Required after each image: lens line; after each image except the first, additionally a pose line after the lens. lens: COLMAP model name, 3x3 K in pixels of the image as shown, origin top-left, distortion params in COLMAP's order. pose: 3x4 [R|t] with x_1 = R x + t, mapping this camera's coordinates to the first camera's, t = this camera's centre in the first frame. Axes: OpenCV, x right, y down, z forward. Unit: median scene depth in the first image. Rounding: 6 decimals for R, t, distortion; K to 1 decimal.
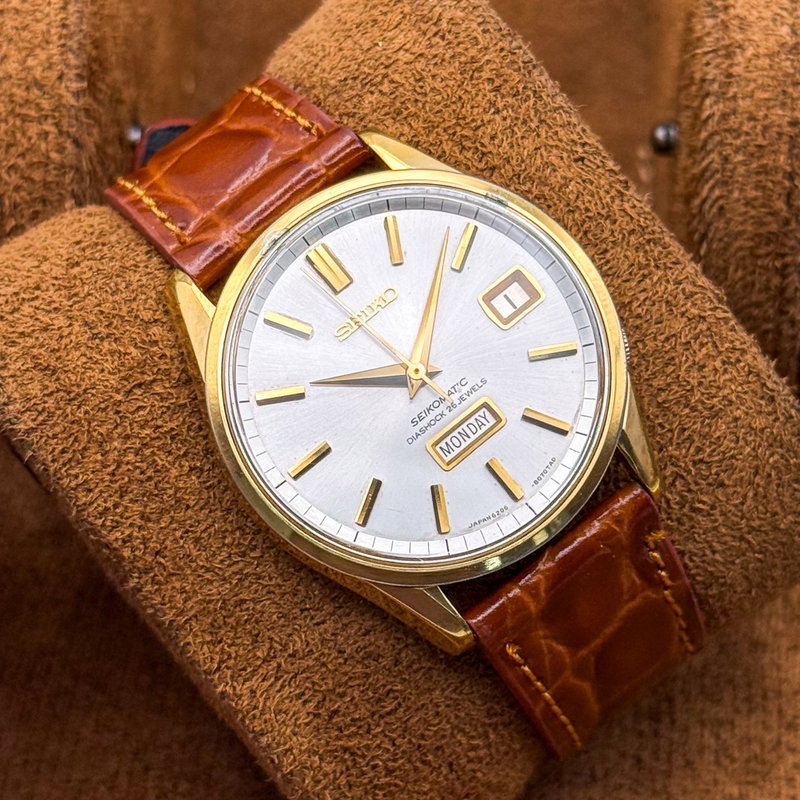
lens RADIAL K [[2621.2, 0, 399.4], [0, 2621.2, 412.8], [0, 0, 1]] dist [0.144520, 1.499388]
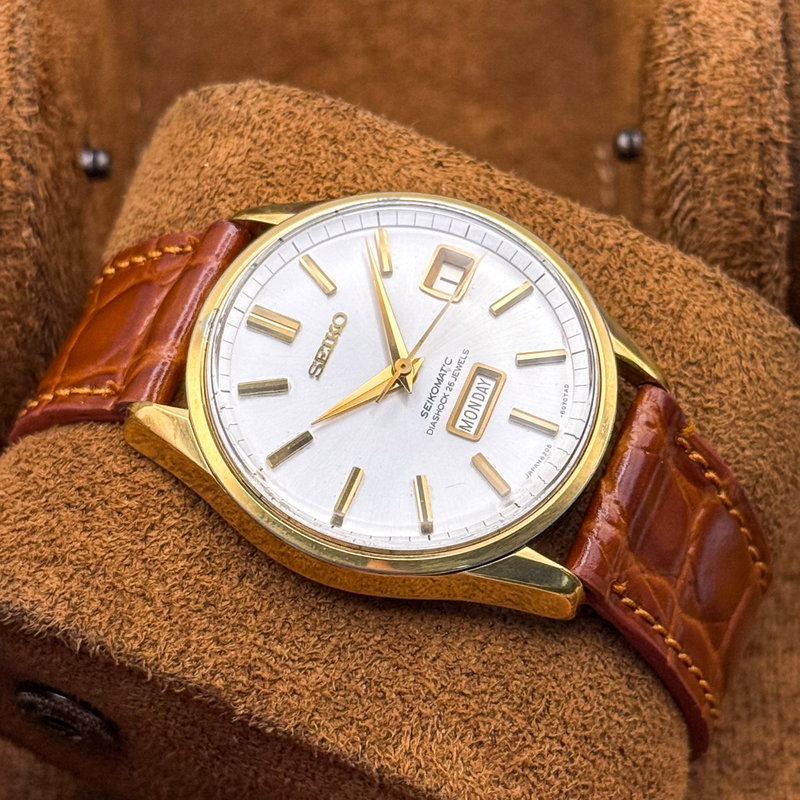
lens RADIAL K [[2621.2, 0, 399.4], [0, 2621.2, 412.8], [0, 0, 1]] dist [0.144520, 1.499388]
pose [[0.879114, -0.423140, 0.219343, -0.208391], [0.469058, 0.849725, -0.240732, 0.222771], [-0.084518, 0.314515, 0.945482, 0.074660]]
